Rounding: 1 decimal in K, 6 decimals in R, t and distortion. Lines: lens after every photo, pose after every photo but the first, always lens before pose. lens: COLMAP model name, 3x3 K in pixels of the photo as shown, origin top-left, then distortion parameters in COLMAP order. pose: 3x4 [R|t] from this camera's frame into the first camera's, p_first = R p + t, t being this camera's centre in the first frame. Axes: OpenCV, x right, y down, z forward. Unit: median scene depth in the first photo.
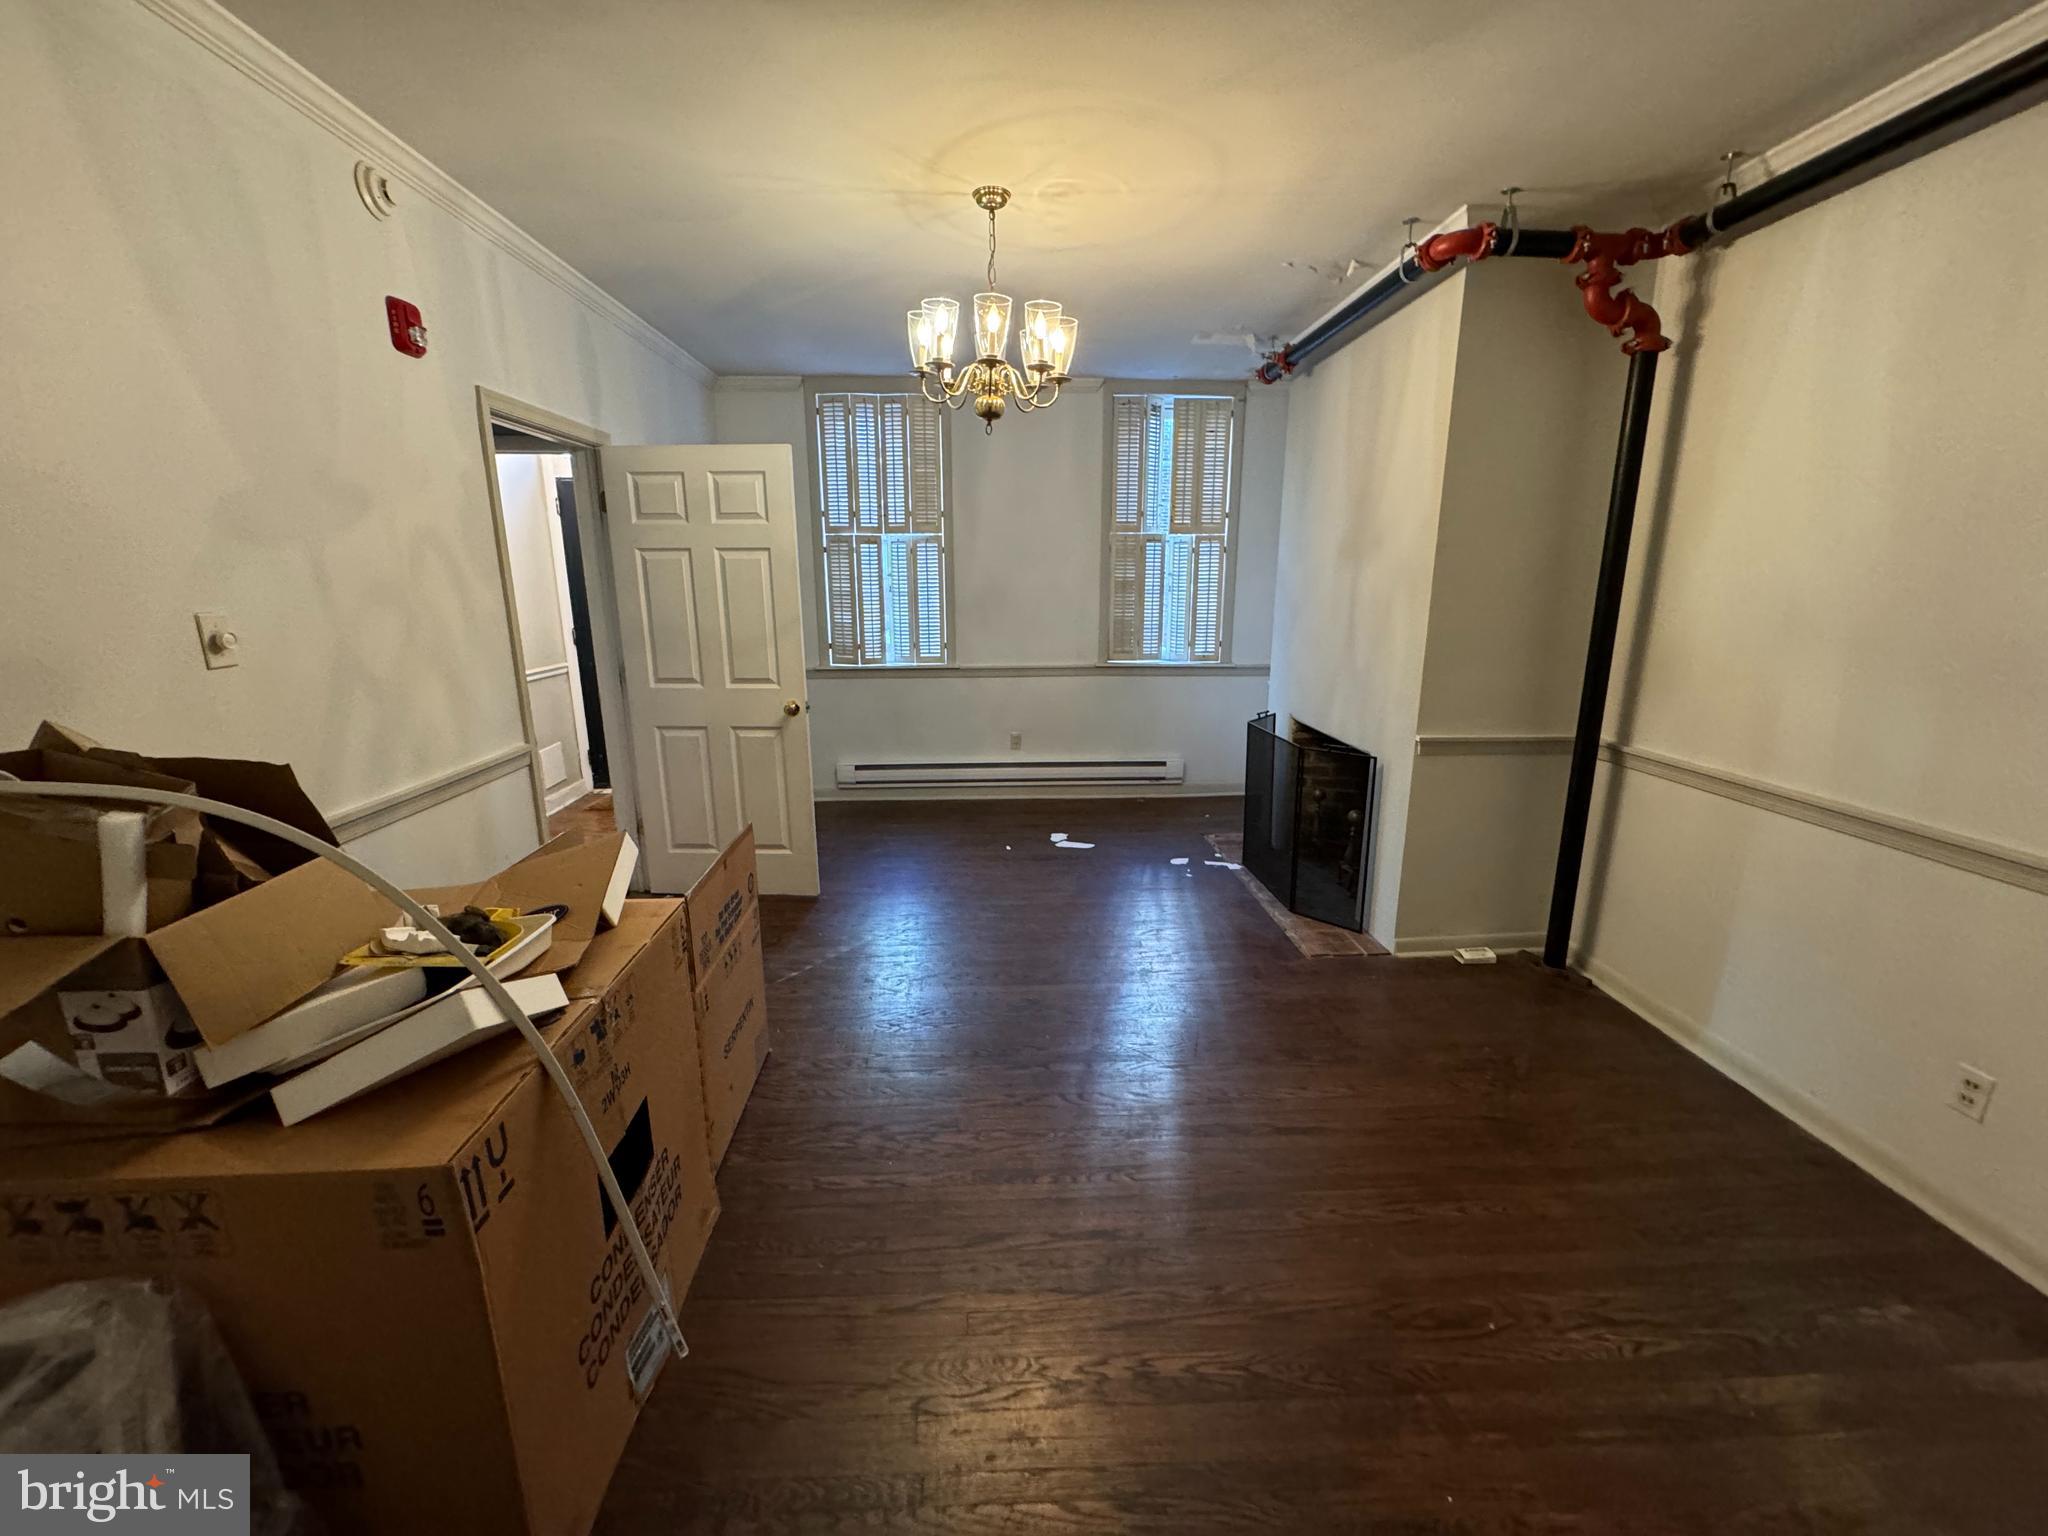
lens RADIAL K [[817.2, 0, 1019.5], [0, 817.2, 762.0], [0, 0, 1]] dist [0.003425, 0.000157]
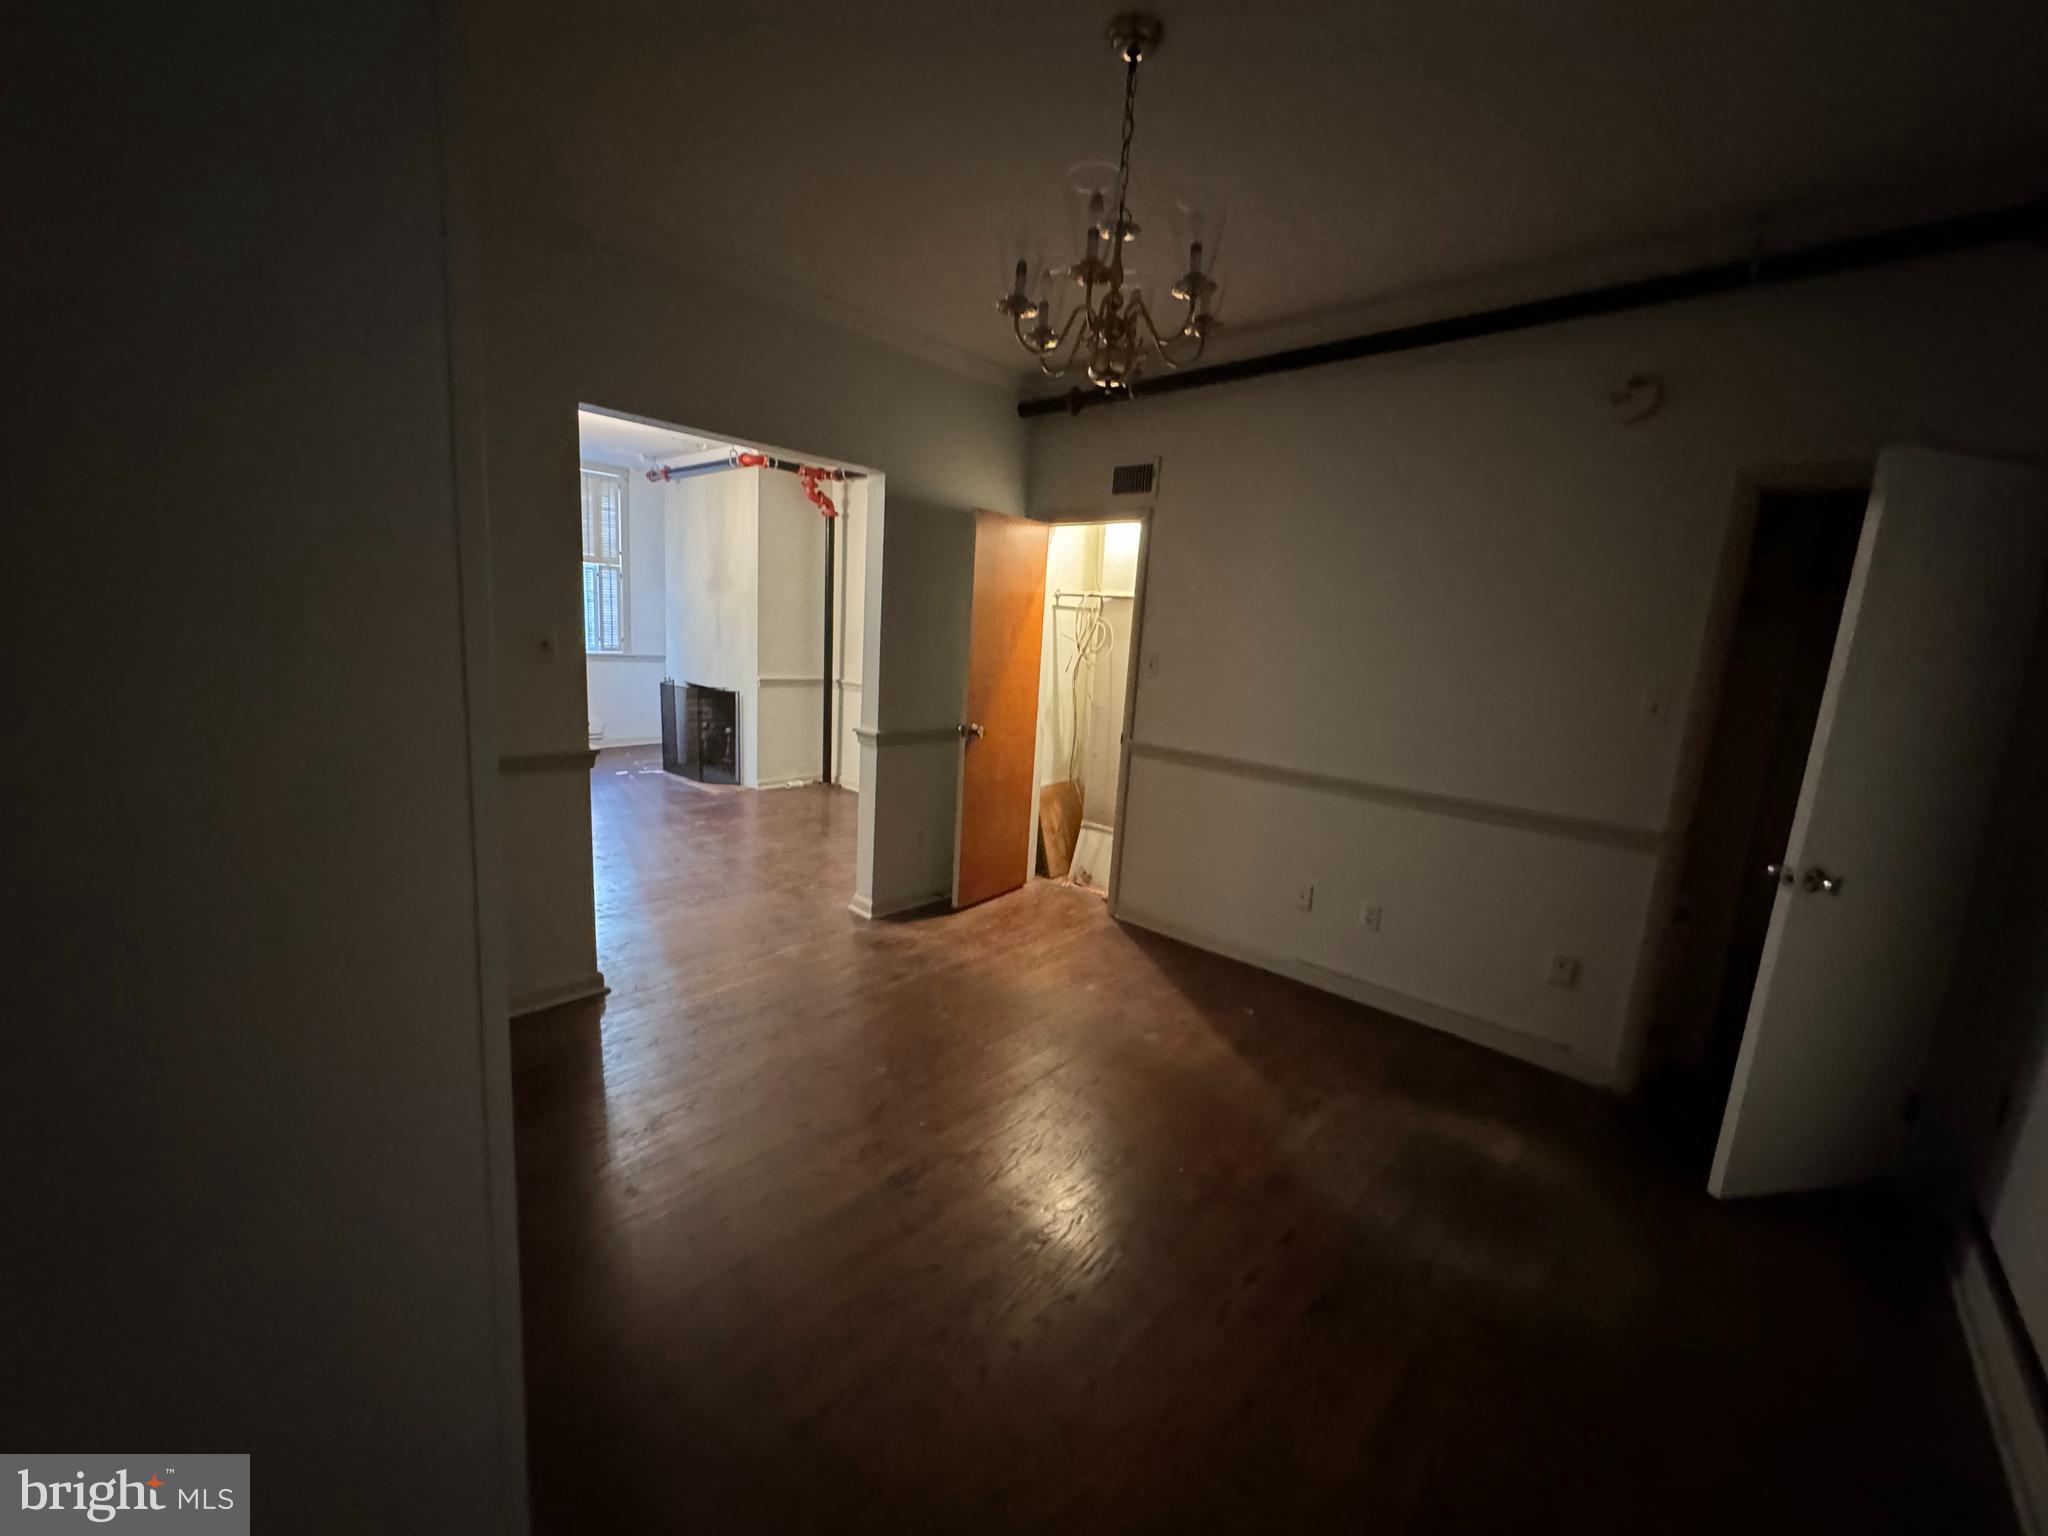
lens RADIAL K [[817.2, 0, 1021.3], [0, 817.2, 767.5], [0, 0, 1]] dist [0.003425, 0.000157]
pose [[0.712945, -0.074651, 0.697235, -0.488861], [0.091769, 0.995698, 0.012771, 0.223221], [-0.695189, 0.054879, 0.716729, -0.918735]]
